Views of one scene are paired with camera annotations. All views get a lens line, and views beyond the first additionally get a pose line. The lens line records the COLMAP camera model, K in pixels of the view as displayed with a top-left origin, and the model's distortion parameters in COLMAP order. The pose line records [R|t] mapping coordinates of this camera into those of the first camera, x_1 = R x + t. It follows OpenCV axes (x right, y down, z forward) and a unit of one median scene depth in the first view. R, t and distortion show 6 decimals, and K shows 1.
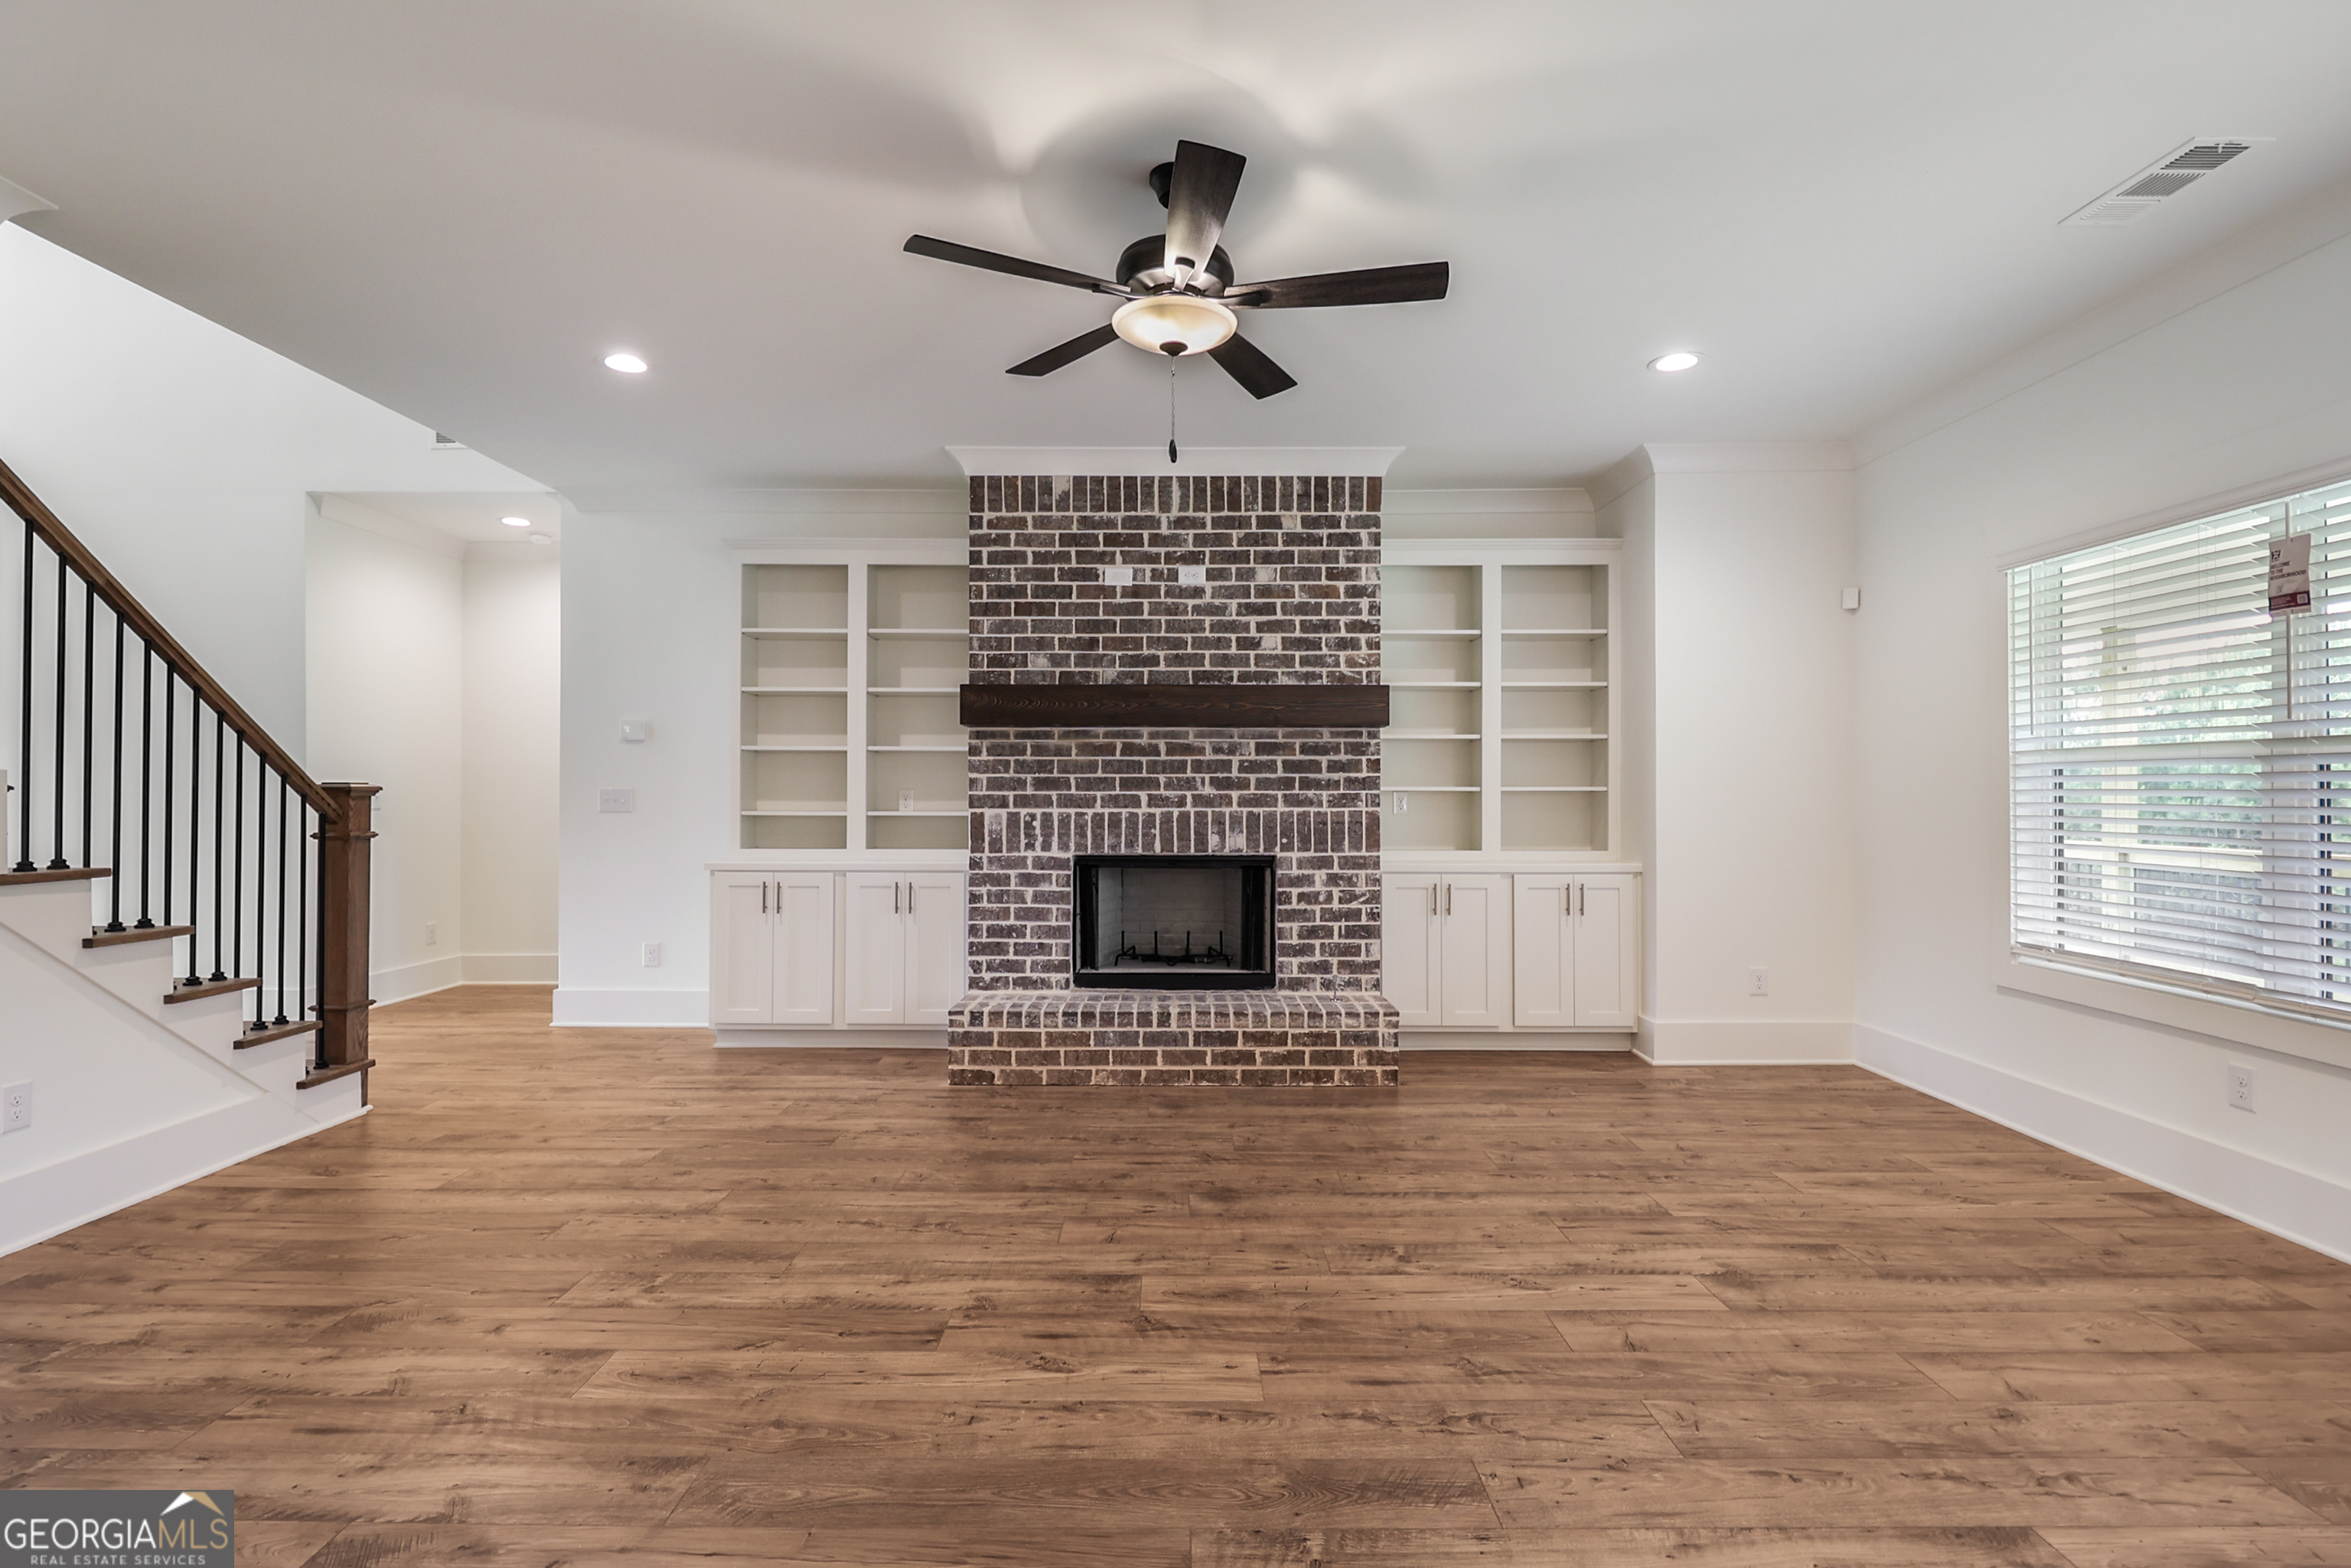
lens RADIAL K [[1086.6, 0, 1175.1], [0, 1086.6, 776.3], [0, 0, 1]] dist [0.015248, -0.010764]
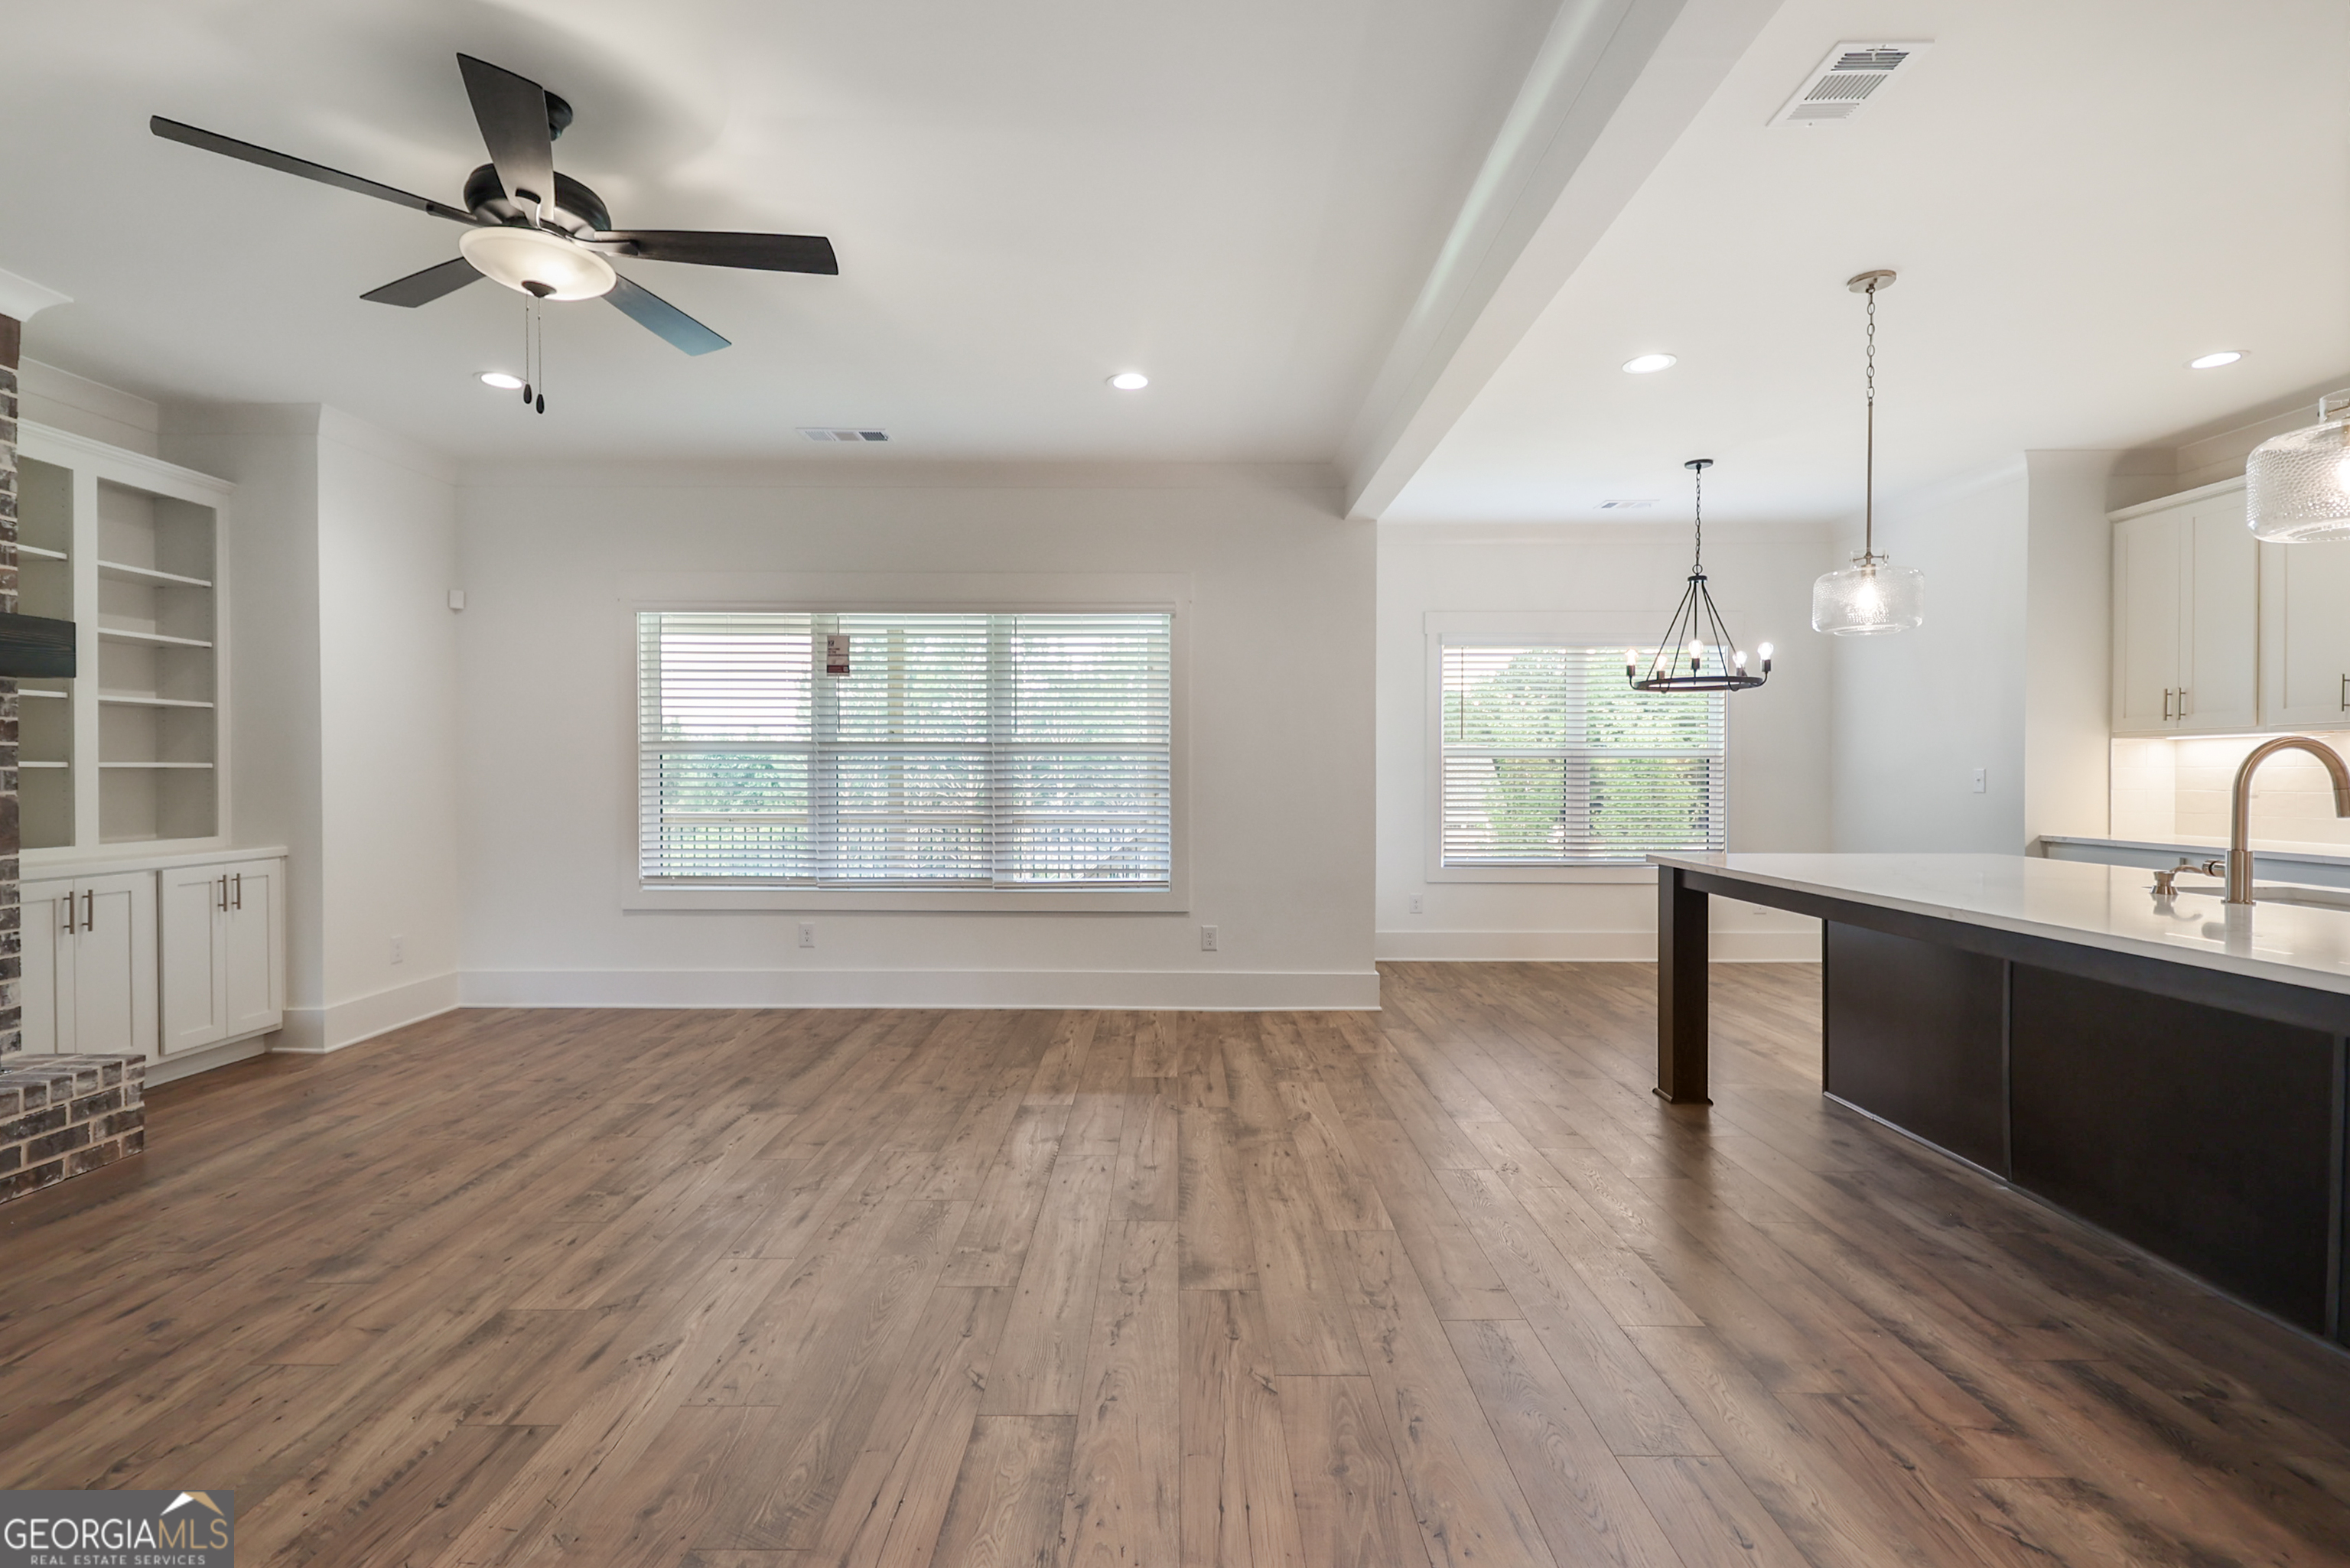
lens RADIAL K [[1086.1, 0, 1161.1], [0, 1086.1, 779.8], [0, 0, 1]] dist [0.007509, -0.009073]
pose [[0.010180, -0.007105, 0.999923, -0.553752], [-0.016966, 0.999830, 0.007277, 0.004252], [-0.999804, -0.017039, 0.010058, 0.276894]]
